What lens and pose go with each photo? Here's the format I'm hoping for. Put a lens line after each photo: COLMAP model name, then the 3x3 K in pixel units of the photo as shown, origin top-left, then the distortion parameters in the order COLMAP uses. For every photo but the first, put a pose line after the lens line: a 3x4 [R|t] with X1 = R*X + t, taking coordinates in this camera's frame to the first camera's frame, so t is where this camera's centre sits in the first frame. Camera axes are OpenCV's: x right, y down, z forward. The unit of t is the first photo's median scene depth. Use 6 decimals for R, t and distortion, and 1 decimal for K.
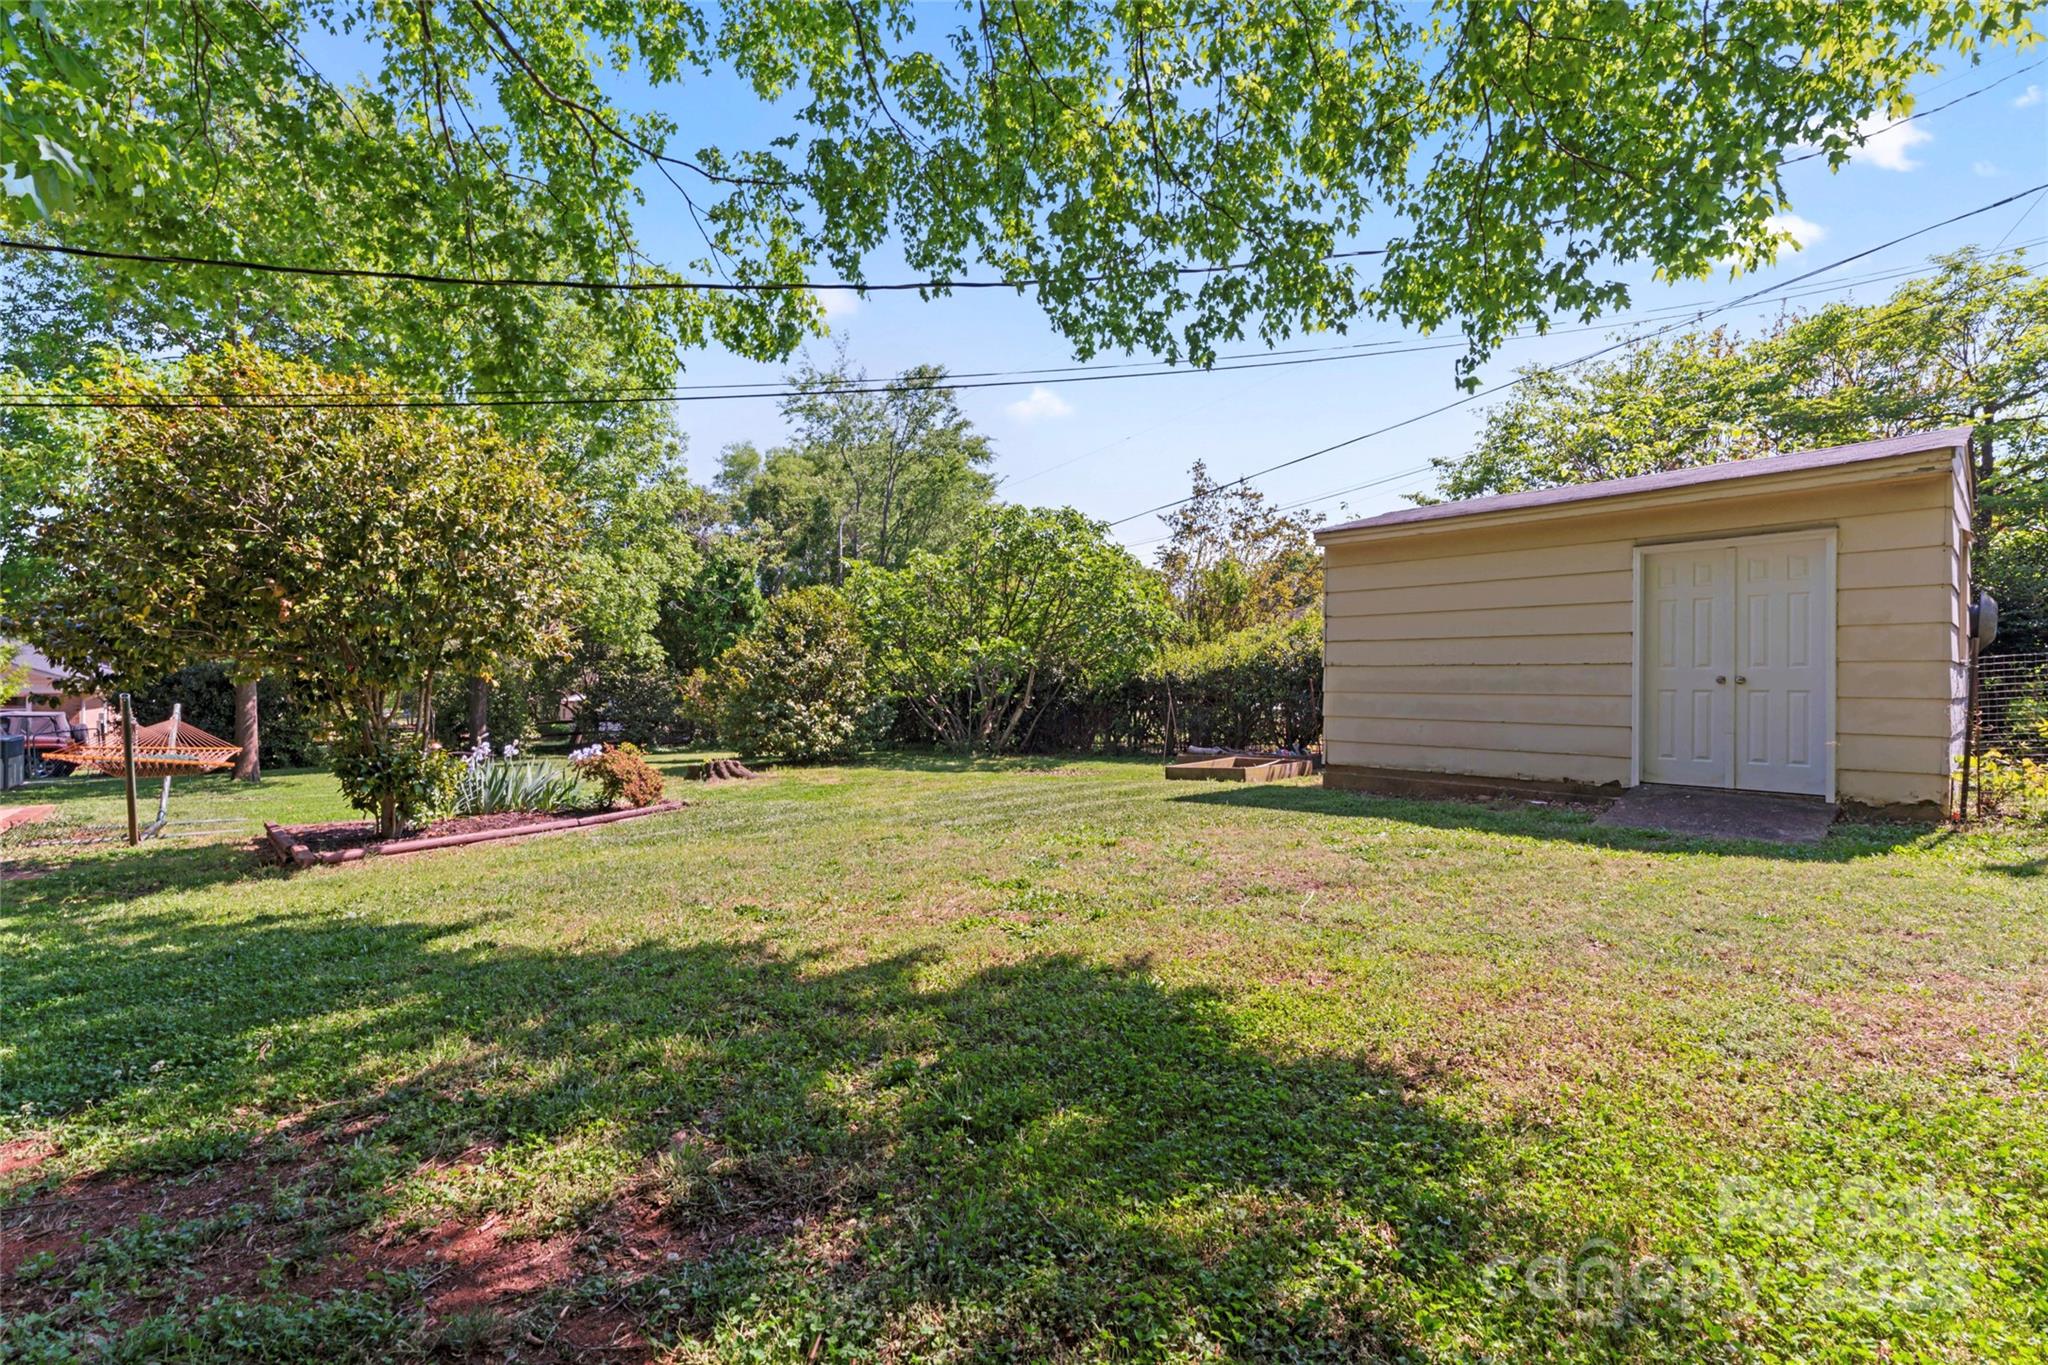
lens RADIAL K [[871.3, 0, 1021.8], [0, 871.3, 675.8], [0, 0, 1]] dist [-0.001154, 0.000354]
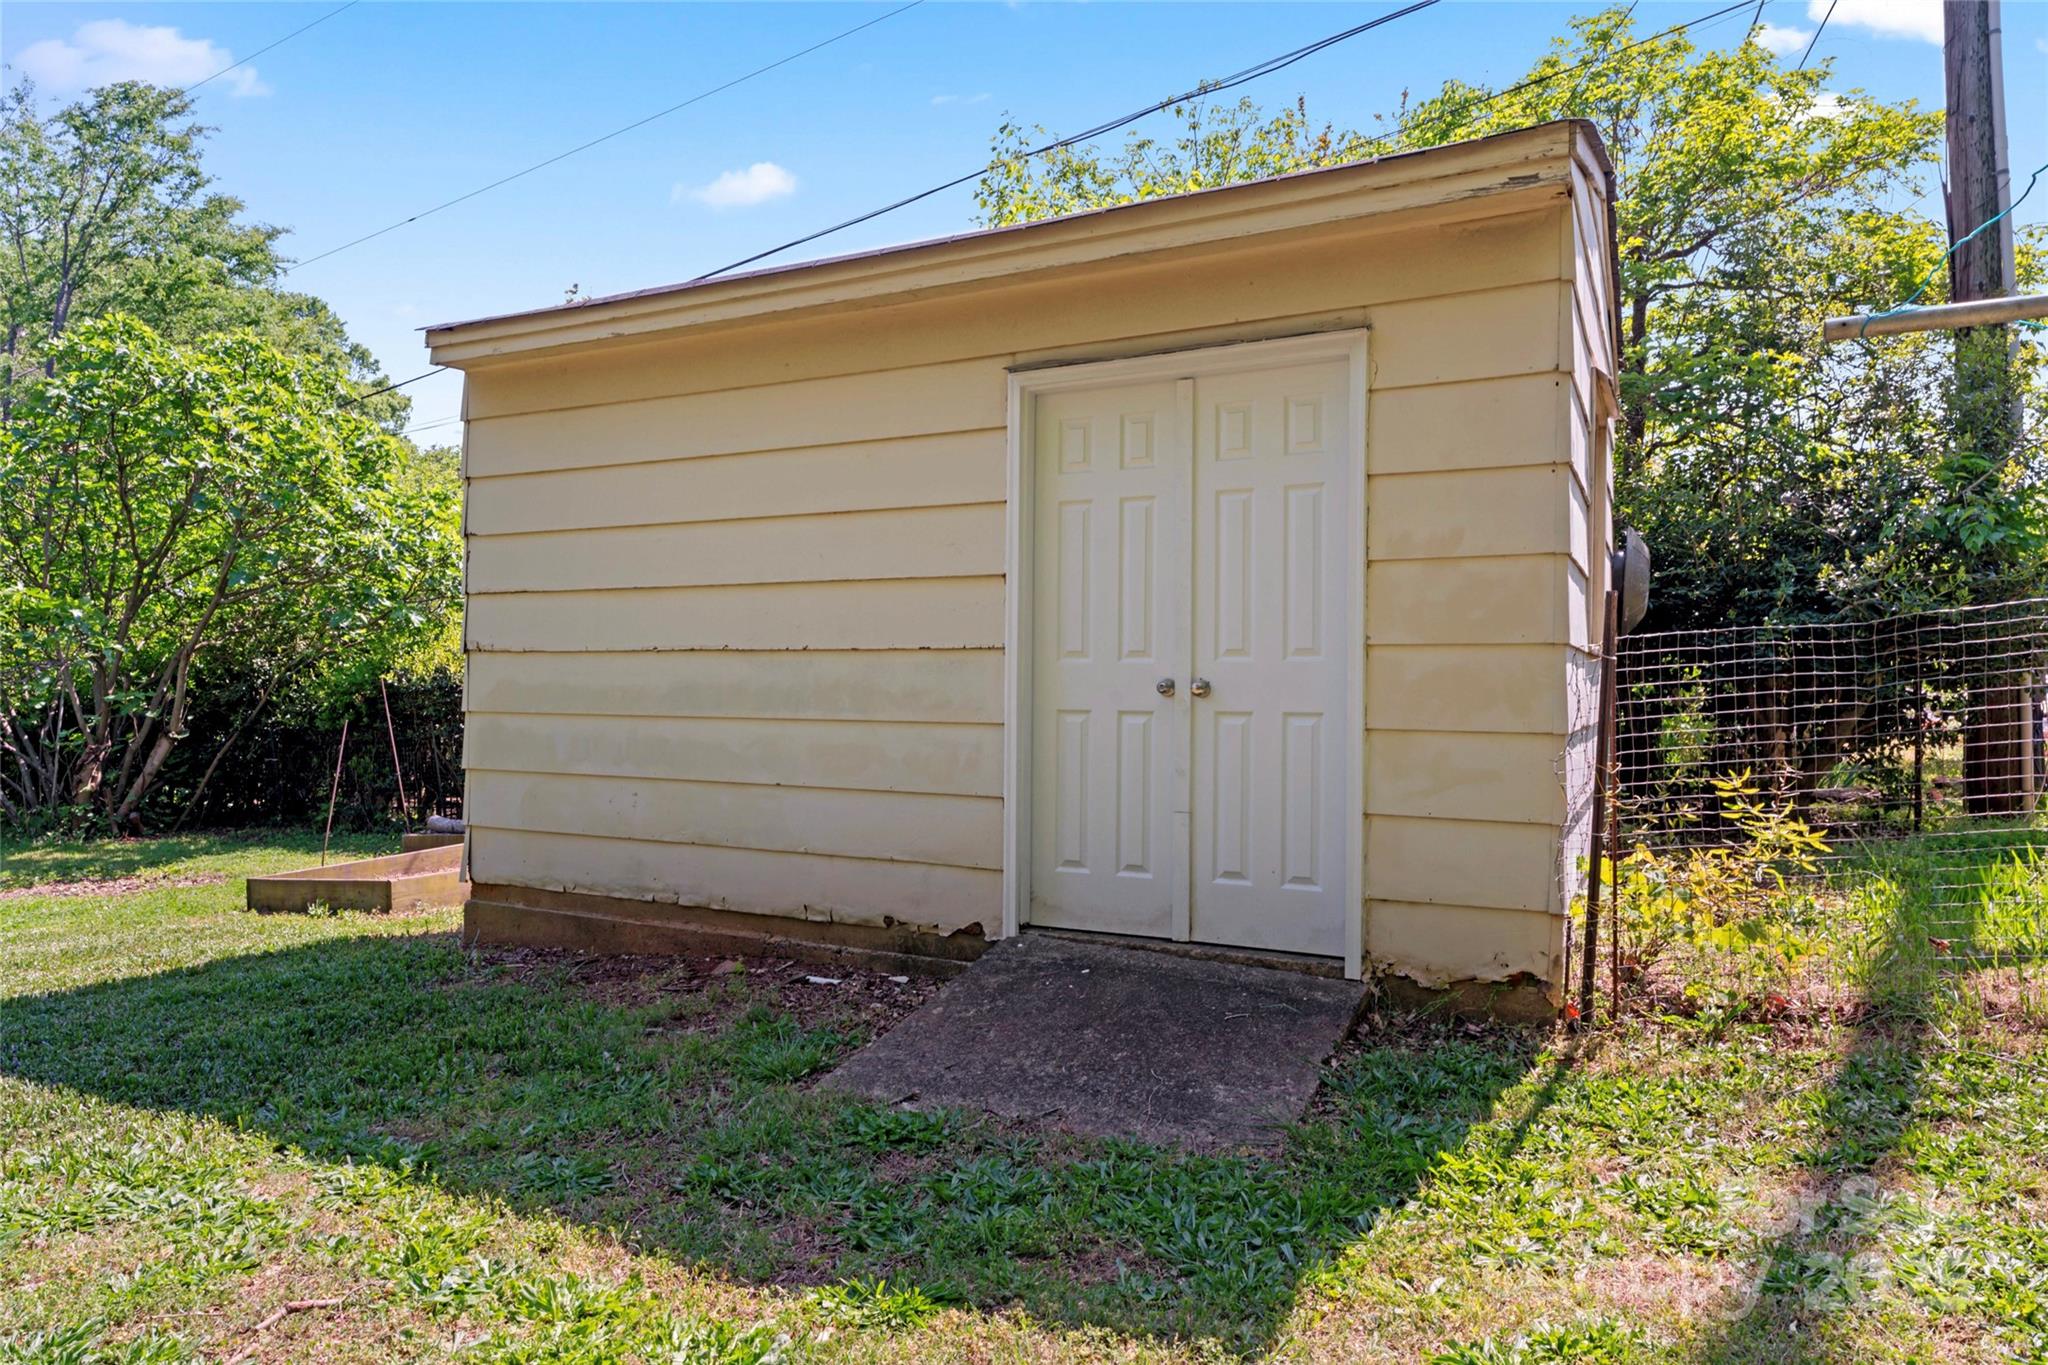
lens RADIAL K [[1241.3, 0, 1024.7], [0, 1241.3, 682.3], [0, 0, 1]] dist [0.009330, 0.000912]
pose [[0.929041, 0.001309, 0.369975, 0.491215], [-0.003707, 0.999976, 0.005771, -0.001028], [-0.369958, -0.006733, 0.929024, 0.439505]]
